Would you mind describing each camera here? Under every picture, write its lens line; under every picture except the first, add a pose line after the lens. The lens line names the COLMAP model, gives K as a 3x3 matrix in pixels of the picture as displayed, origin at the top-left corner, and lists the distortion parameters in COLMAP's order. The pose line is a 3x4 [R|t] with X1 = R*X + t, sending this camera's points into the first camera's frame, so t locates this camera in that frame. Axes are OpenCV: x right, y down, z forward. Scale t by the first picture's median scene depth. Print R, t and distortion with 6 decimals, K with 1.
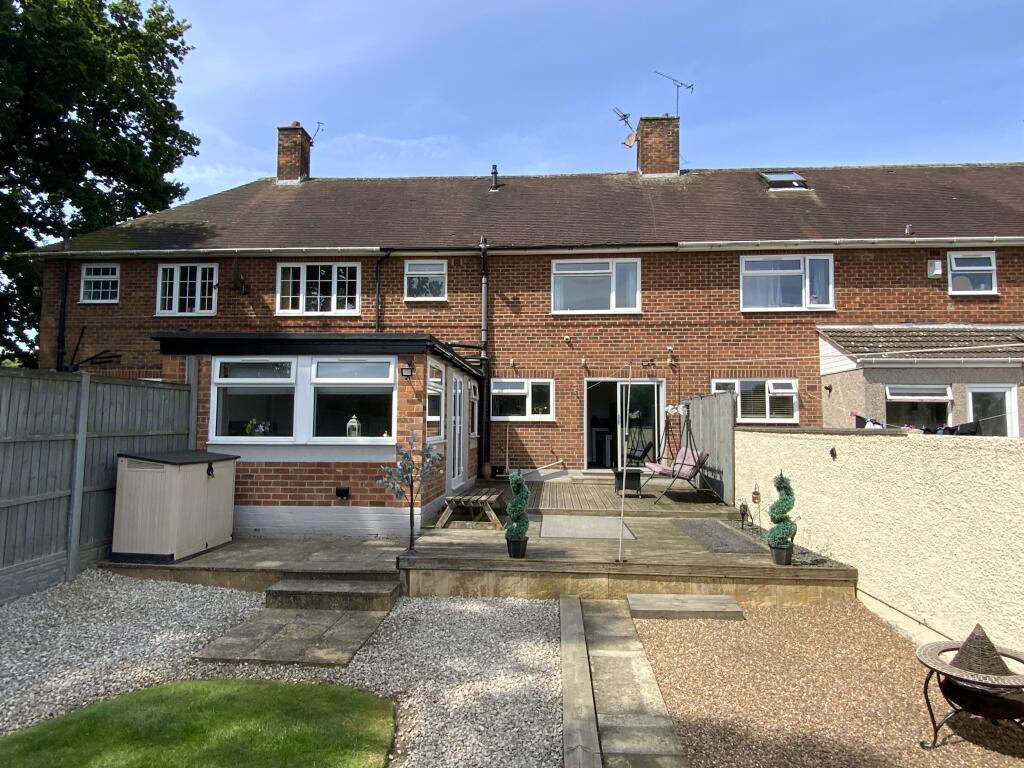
lens RADIAL K [[607.1, 0, 512.0], [0, 607.1, 384.0], [0, 0, 1]] dist [0.071934, -0.092873]
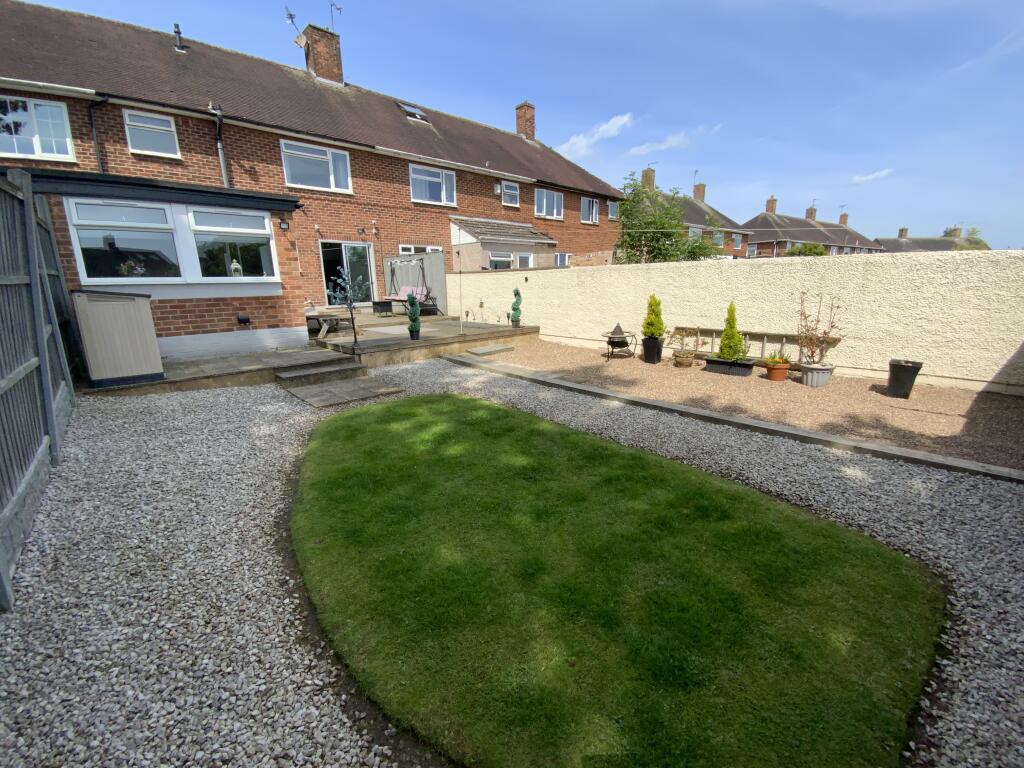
lens RADIAL K [[418.1, 0, 512.0], [0, 418.1, 384.0], [0, 0, 1]] dist [0.026747, -0.020881]
pose [[0.680521, -0.191822, 0.707175, -0.332084], [-0.025492, 0.958342, 0.284483, 0.022336], [-0.732285, -0.211624, 0.647282, -0.022806]]
